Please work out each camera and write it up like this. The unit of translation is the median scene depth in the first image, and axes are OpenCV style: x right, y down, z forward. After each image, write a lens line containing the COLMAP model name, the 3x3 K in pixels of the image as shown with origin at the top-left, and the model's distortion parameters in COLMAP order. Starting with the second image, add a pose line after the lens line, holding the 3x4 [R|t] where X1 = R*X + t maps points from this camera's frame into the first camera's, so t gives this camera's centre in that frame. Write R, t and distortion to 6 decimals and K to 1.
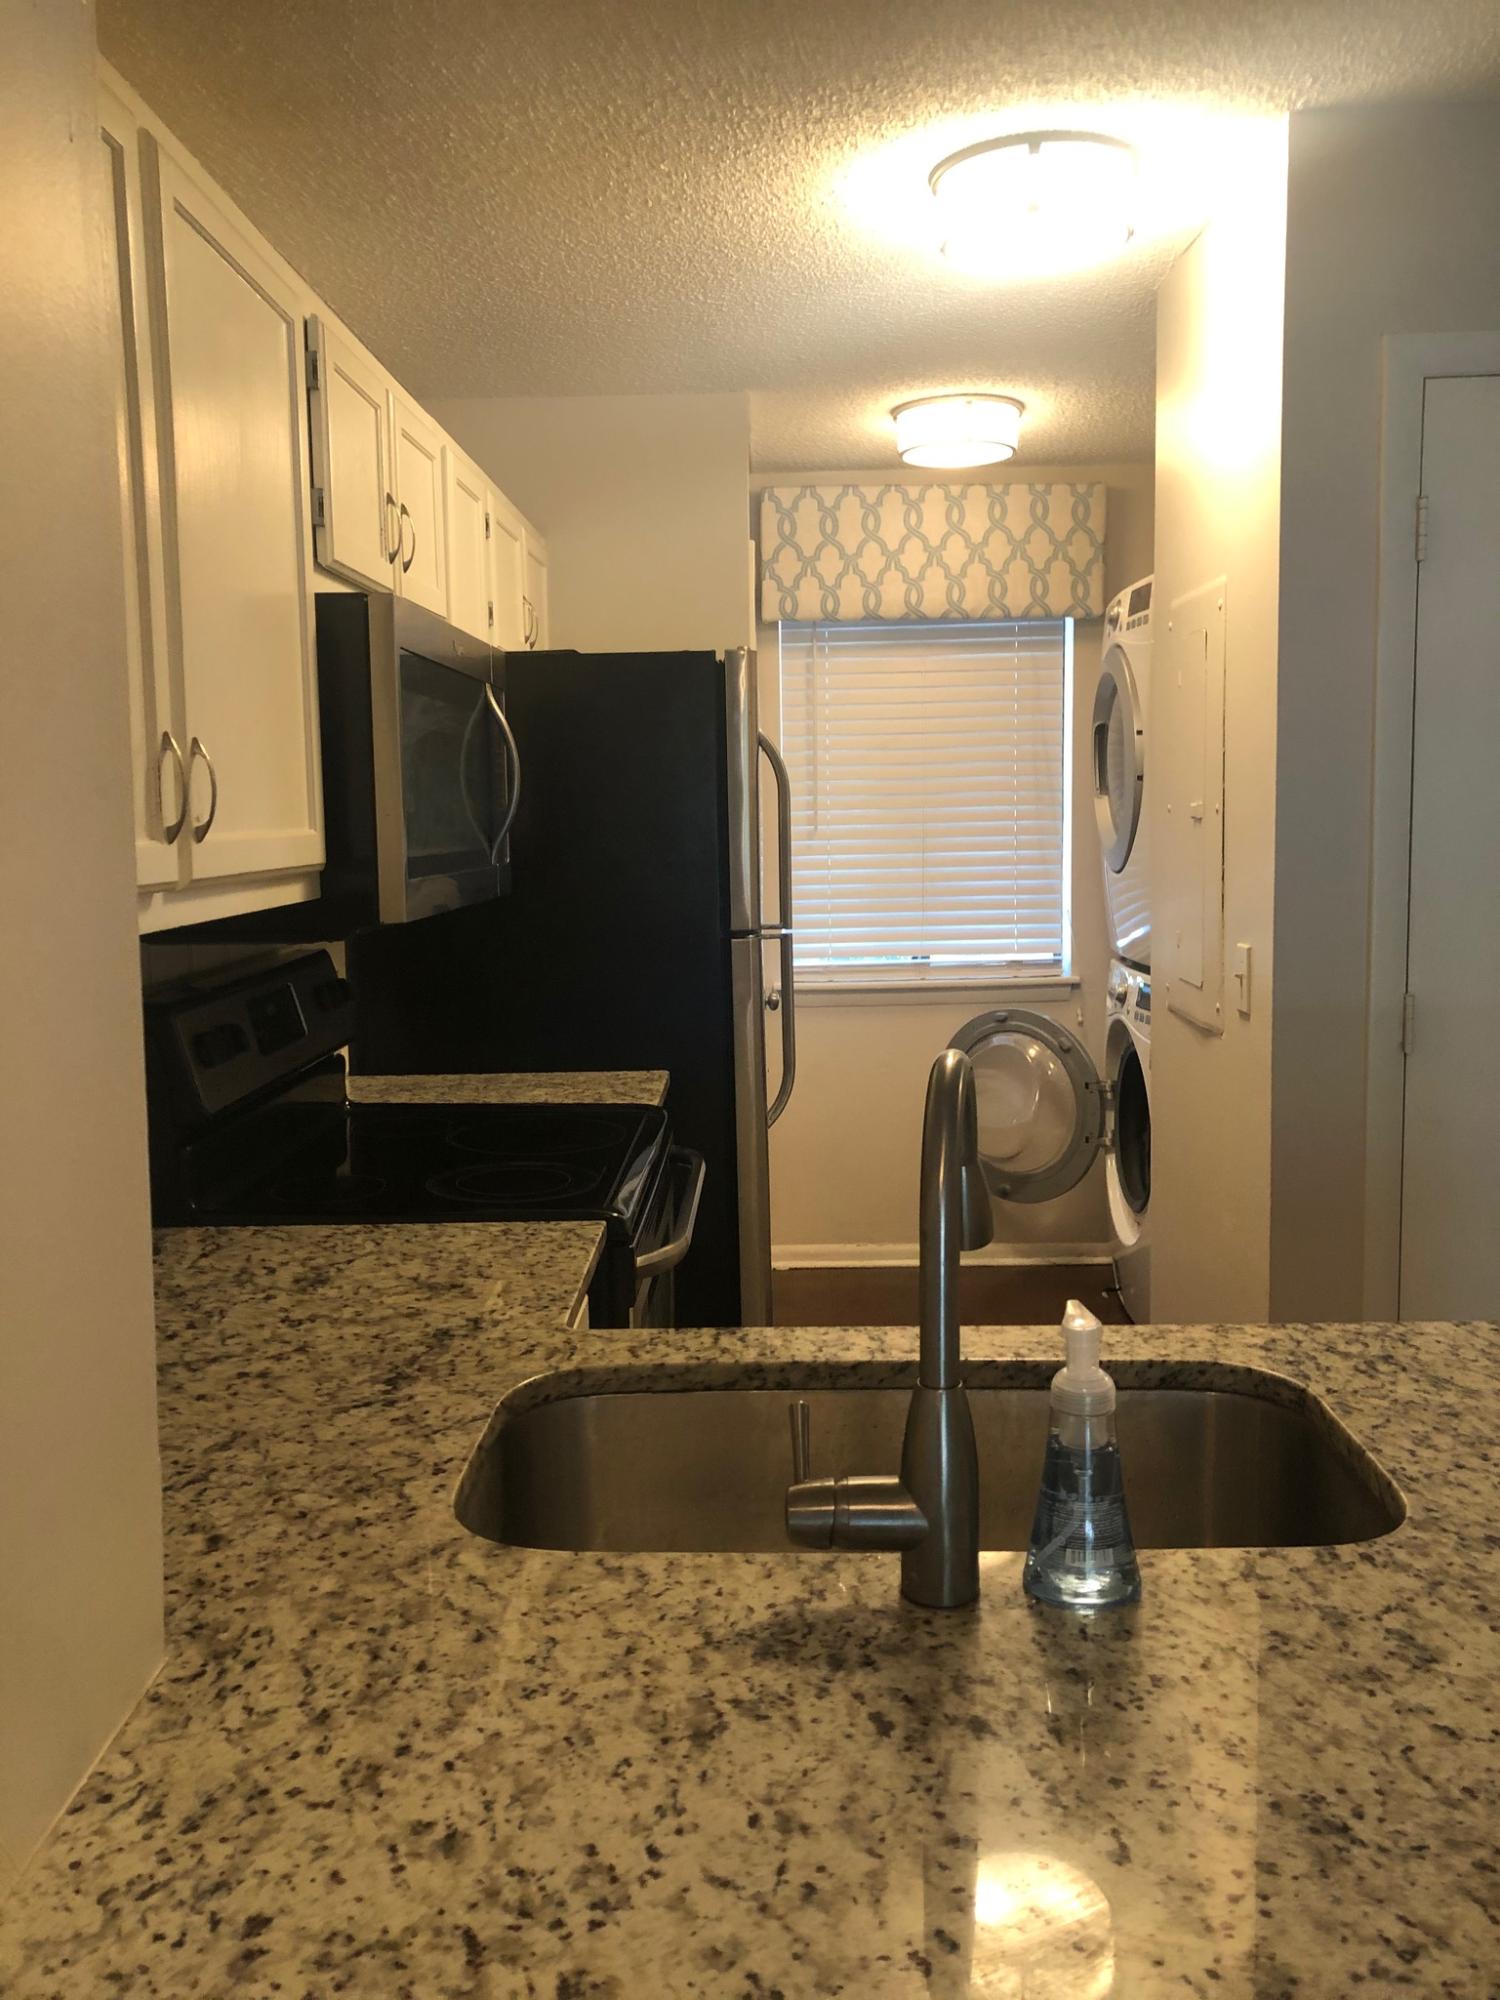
lens RADIAL K [[1638.3, 0, 744.3], [0, 1638.3, 1012.9], [0, 0, 1]] dist [0.038290, -0.048053]
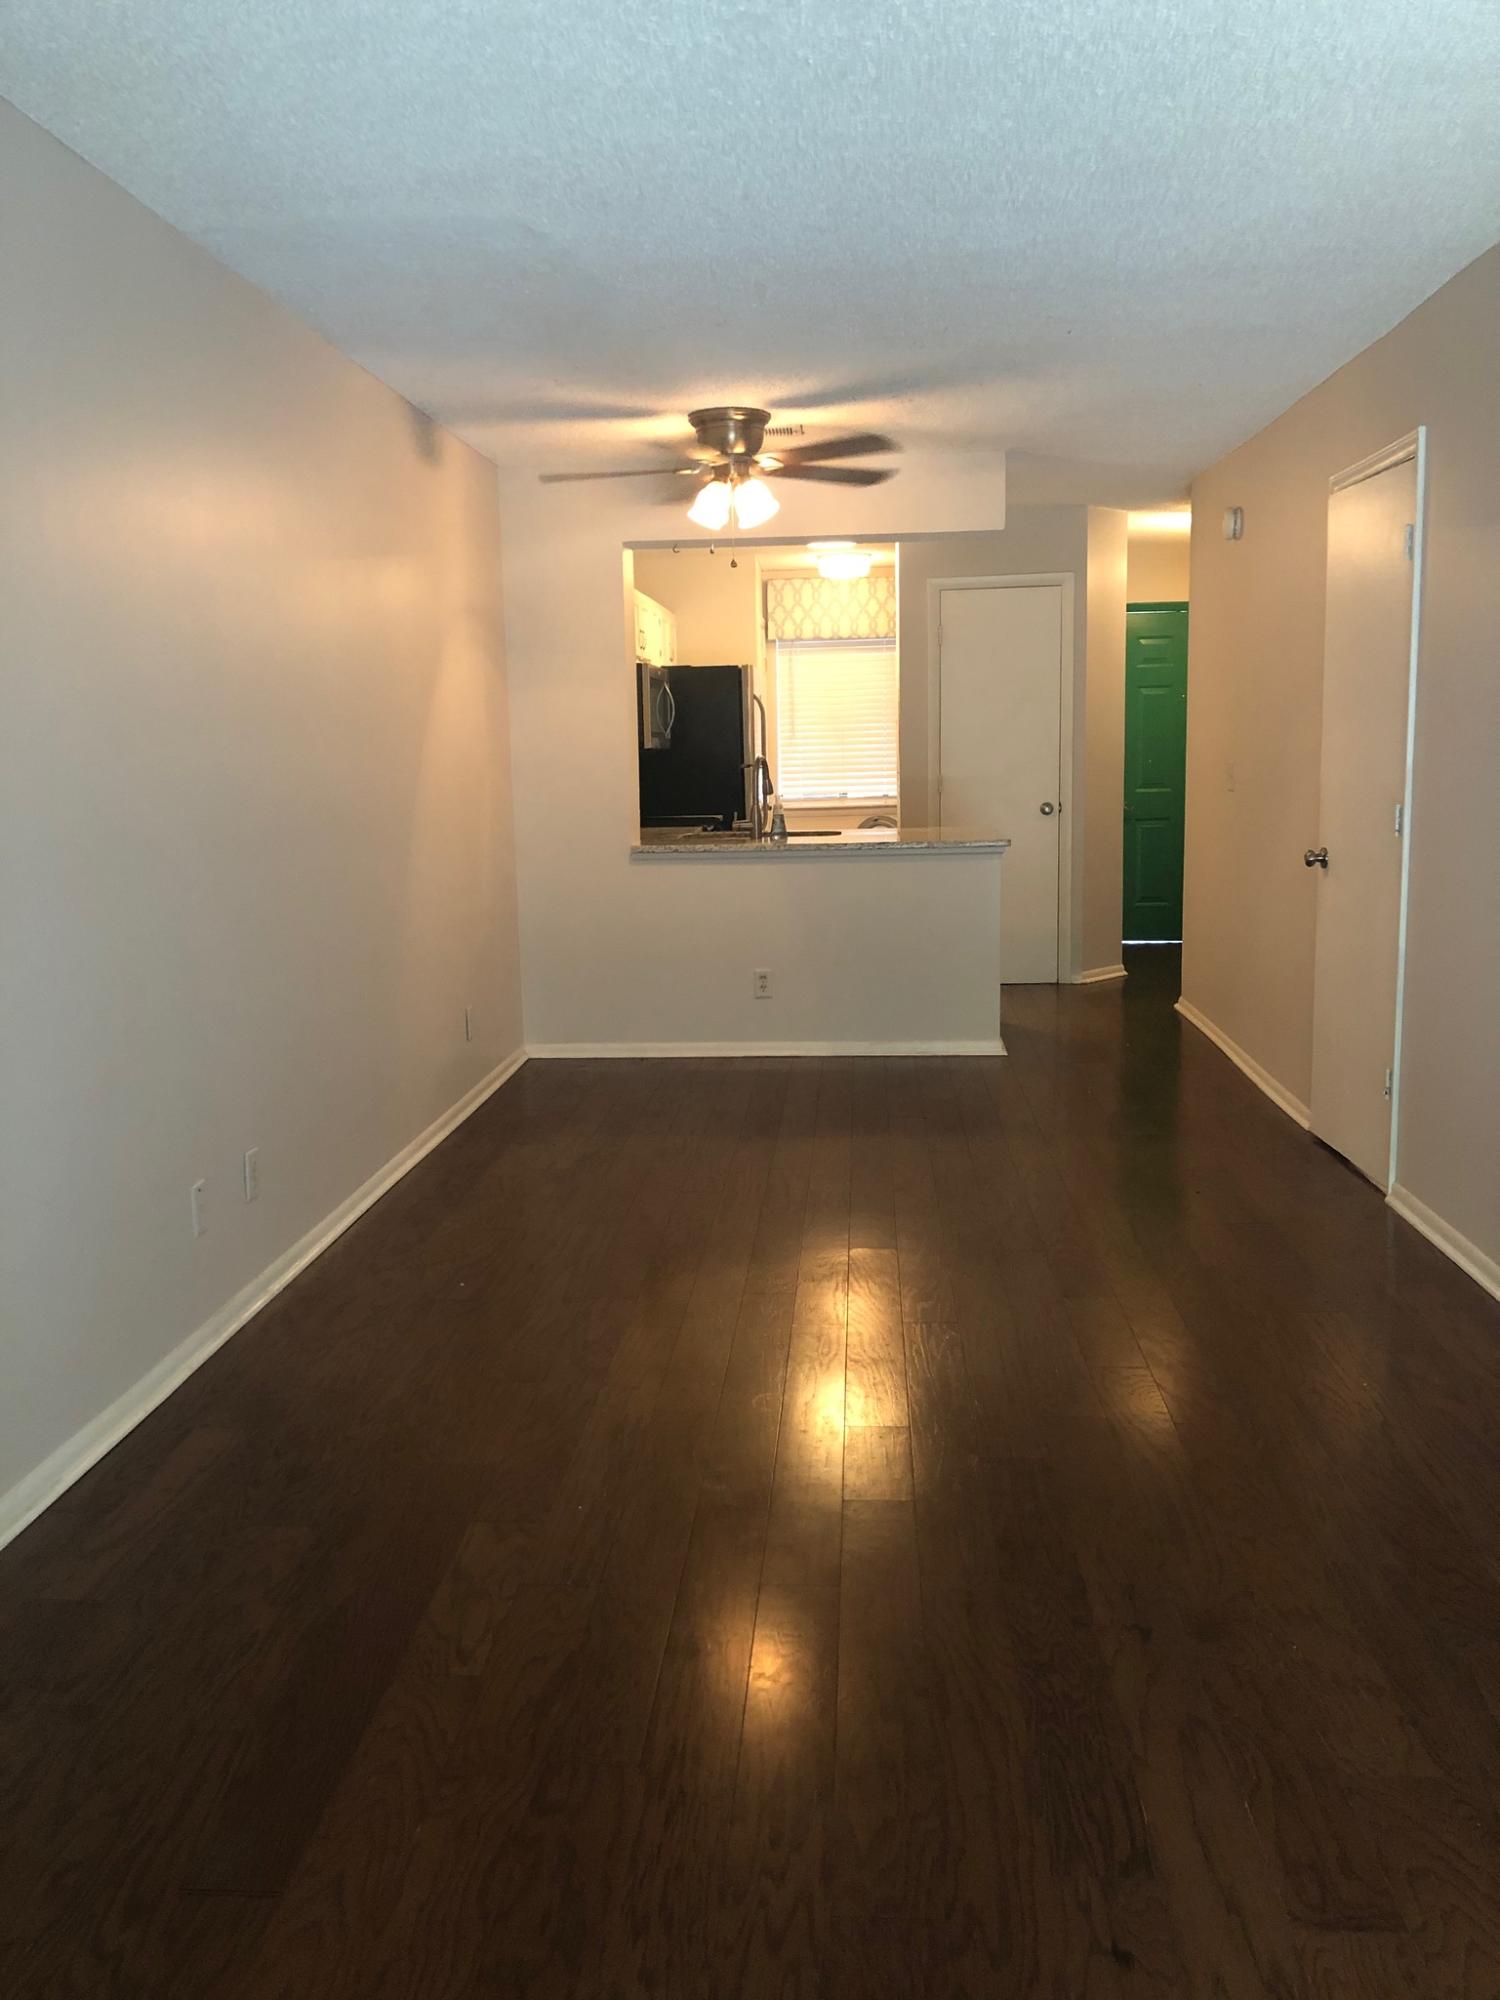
lens RADIAL K [[1638.3, 0, 746.9], [0, 1638.3, 1011.1], [0, 0, 1]] dist [0.038290, -0.048053]
pose [[0.998849, 0.002664, -0.047883, 0.177028], [-0.000860, 0.999291, 0.037647, 0.356580], [0.047949, -0.037562, 0.998143, -2.446185]]
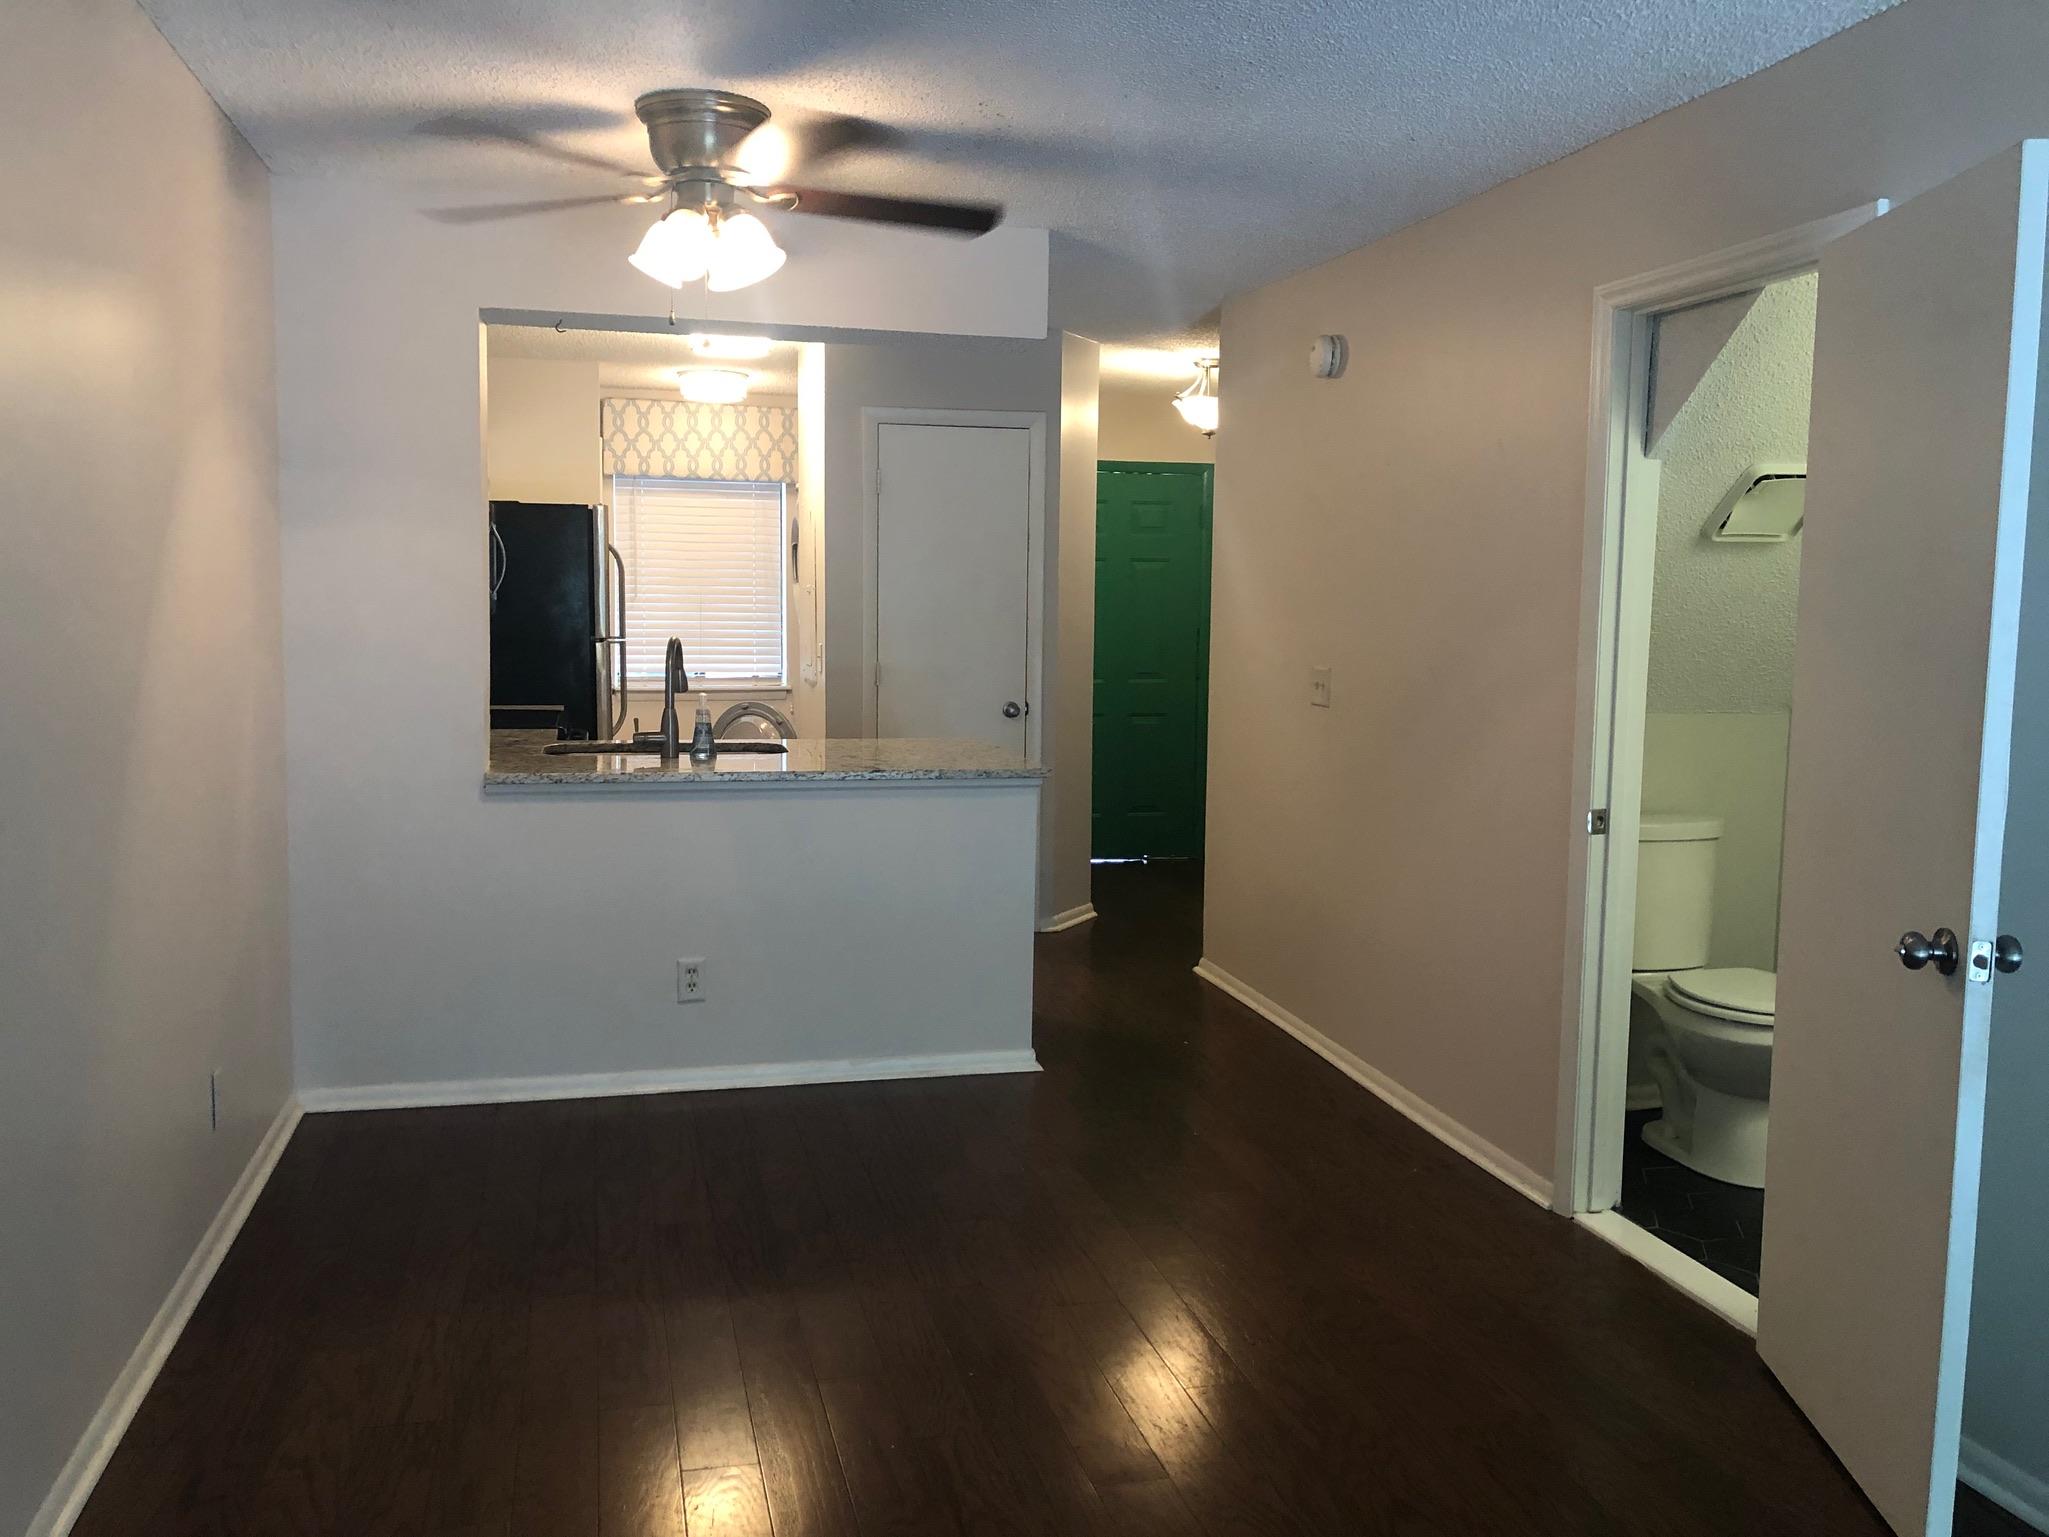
lens RADIAL K [[1678.4, 0, 1028.3], [0, 1678.4, 784.0], [0, 0, 1]] dist [0.038290, -0.048053]
pose [[0.962499, 0.001102, 0.271285, -0.077788], [0.002760, 0.999900, -0.013851, 0.220488], [-0.271273, 0.014080, 0.962399, -1.607986]]
